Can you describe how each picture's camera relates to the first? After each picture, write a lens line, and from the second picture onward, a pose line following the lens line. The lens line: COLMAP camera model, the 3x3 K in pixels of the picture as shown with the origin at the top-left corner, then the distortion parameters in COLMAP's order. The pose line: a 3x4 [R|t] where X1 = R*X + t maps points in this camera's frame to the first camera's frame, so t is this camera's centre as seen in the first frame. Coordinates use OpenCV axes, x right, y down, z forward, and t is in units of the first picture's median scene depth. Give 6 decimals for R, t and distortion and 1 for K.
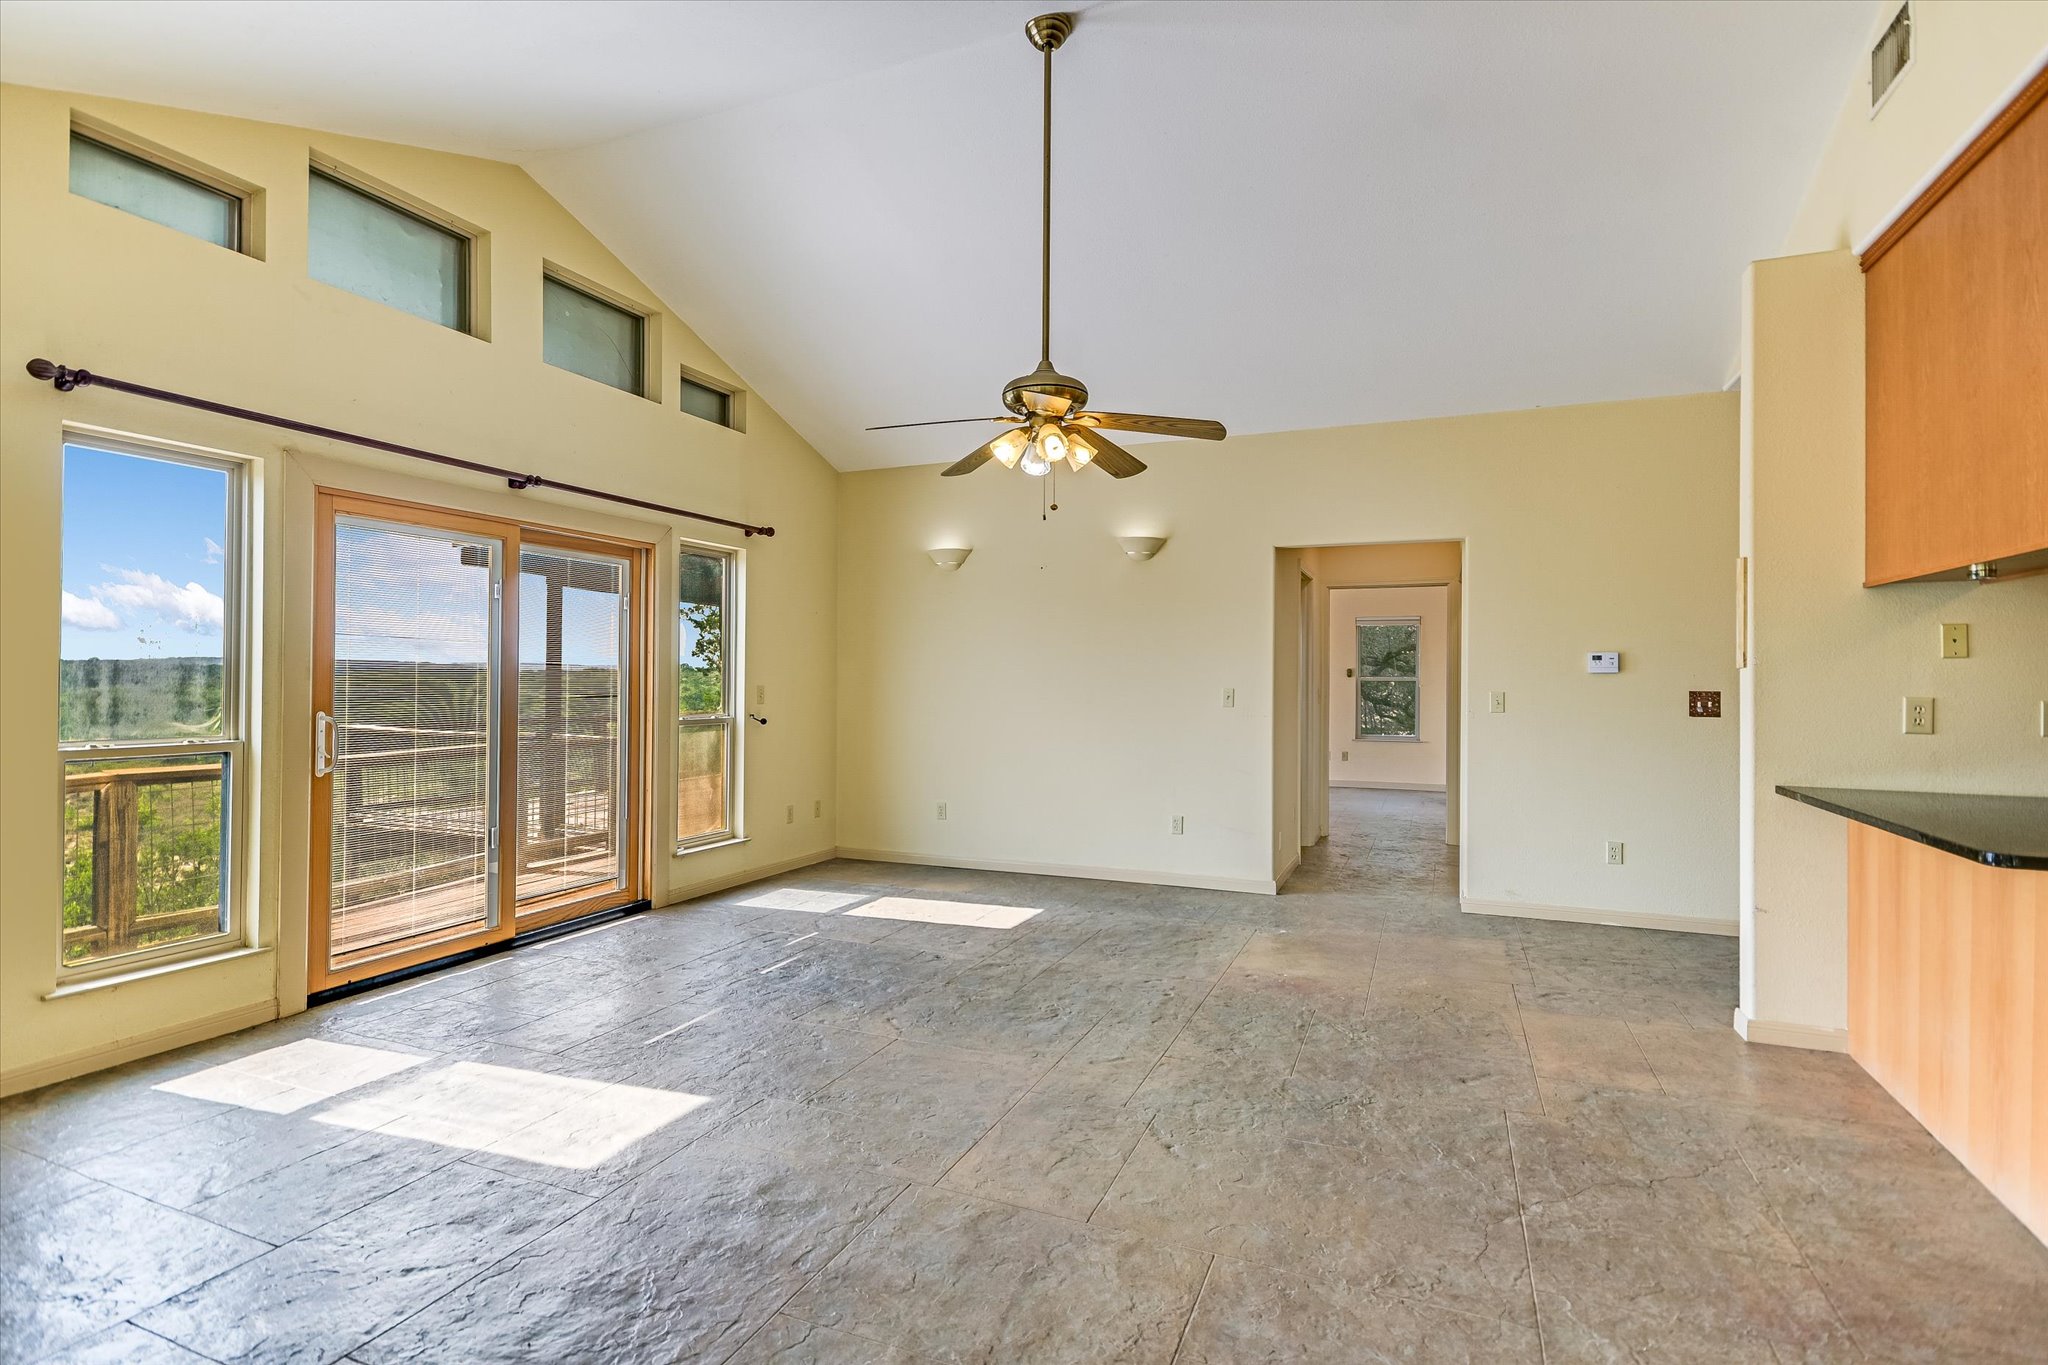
lens RADIAL K [[1024.9, 0, 1014.9], [0, 1024.9, 674.5], [0, 0, 1]] dist [0.002338, 0.000261]
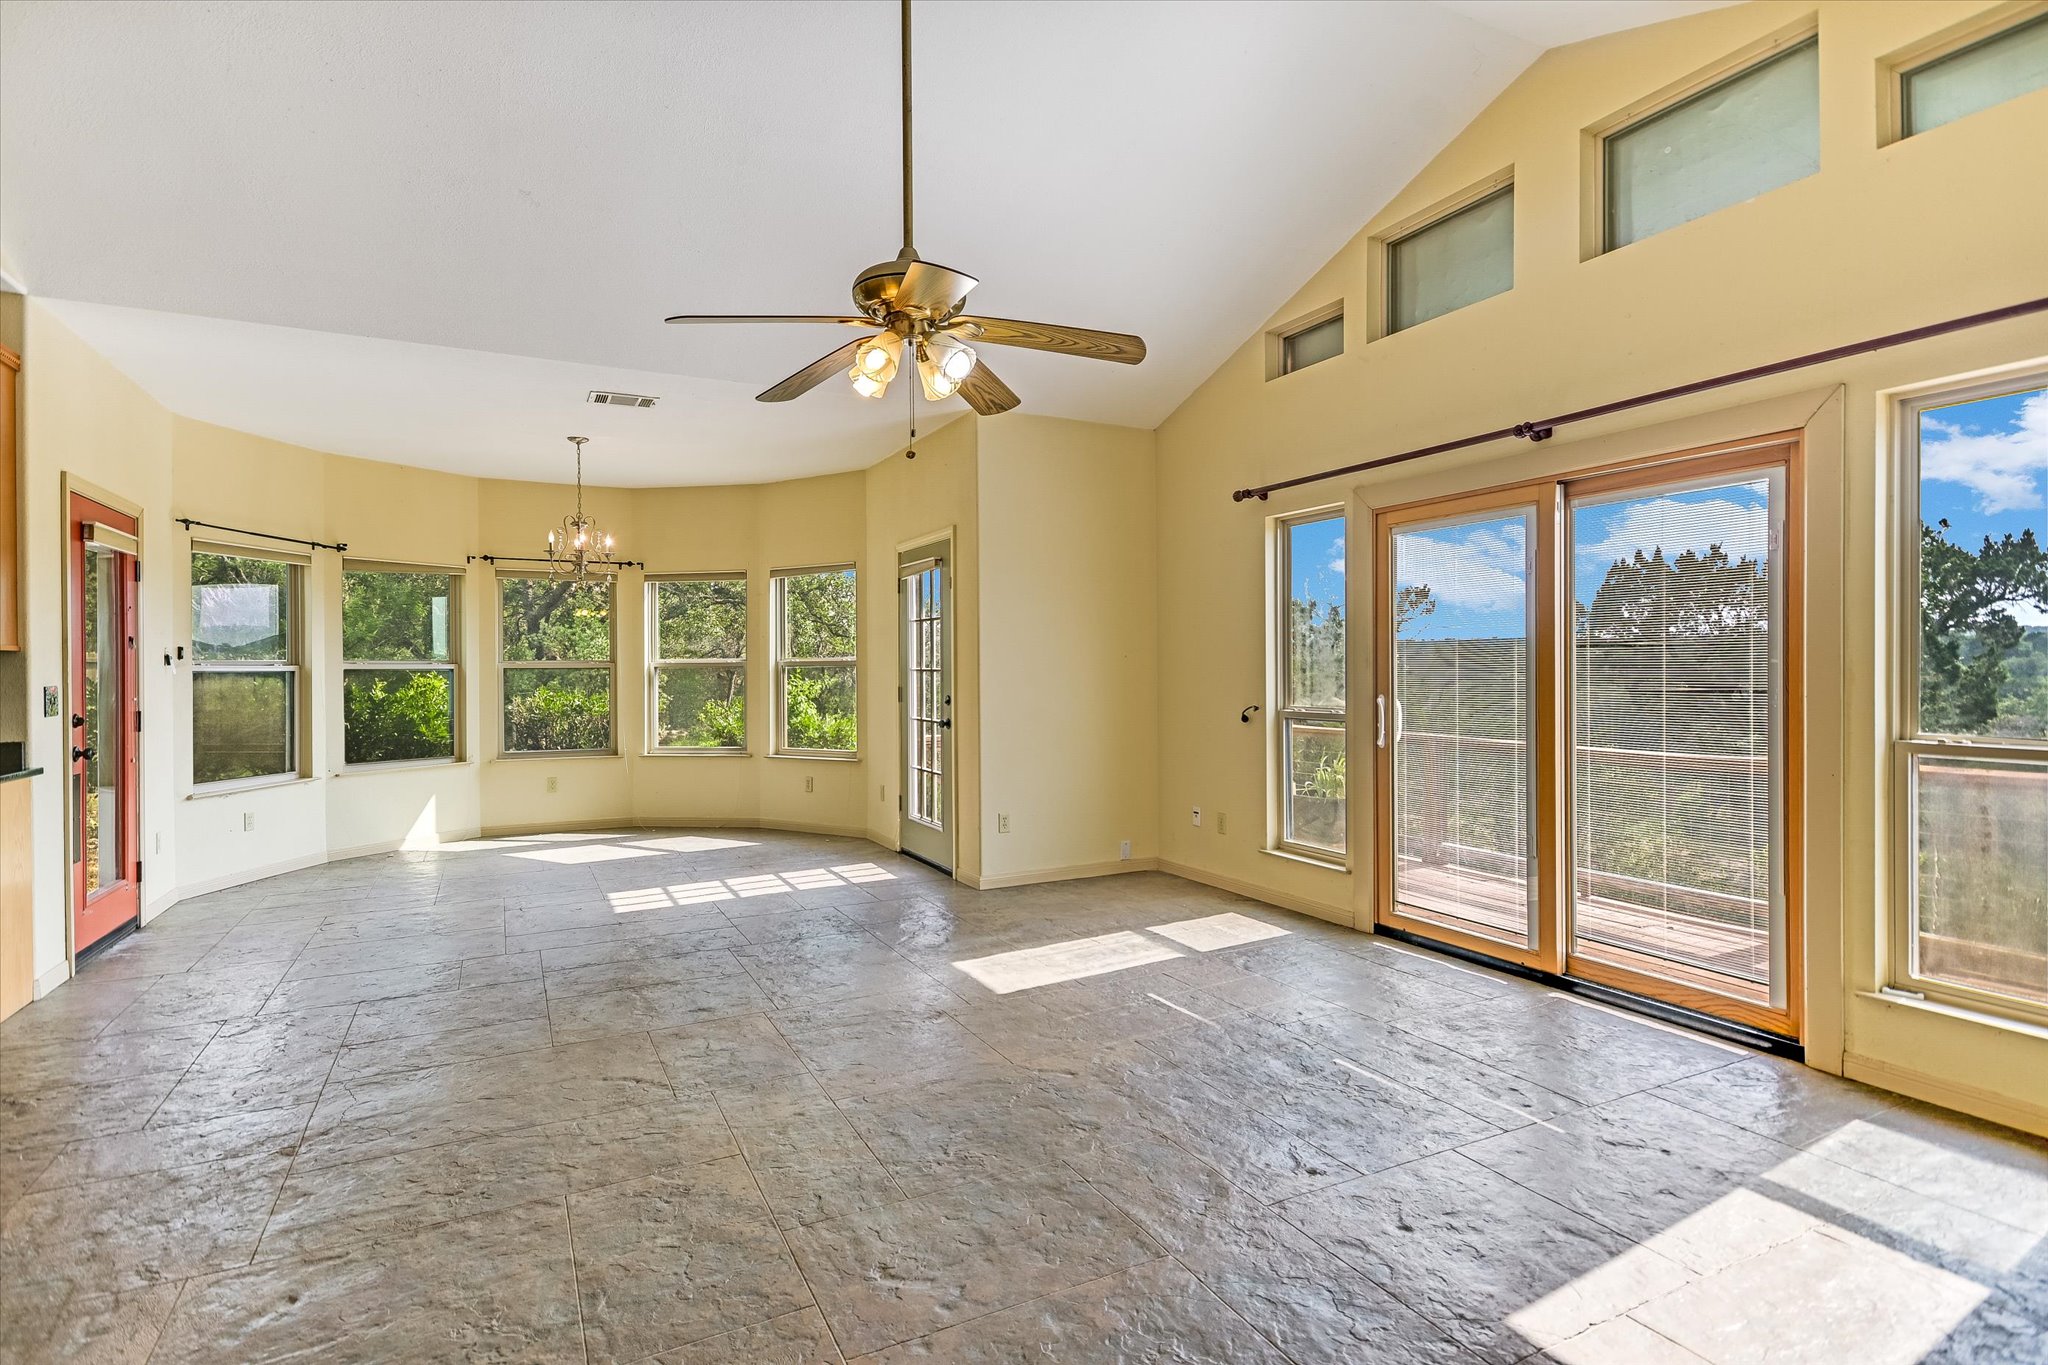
lens RADIAL K [[1024.9, 0, 1014.9], [0, 1024.9, 674.5], [0, 0, 1]] dist [0.002338, 0.000261]
pose [[-0.650551, 0.004282, -0.759450, 0.520693], [0.006455, 0.999979, 0.000110, 0.010215], [0.759435, -0.004831, -0.650565, 1.451481]]
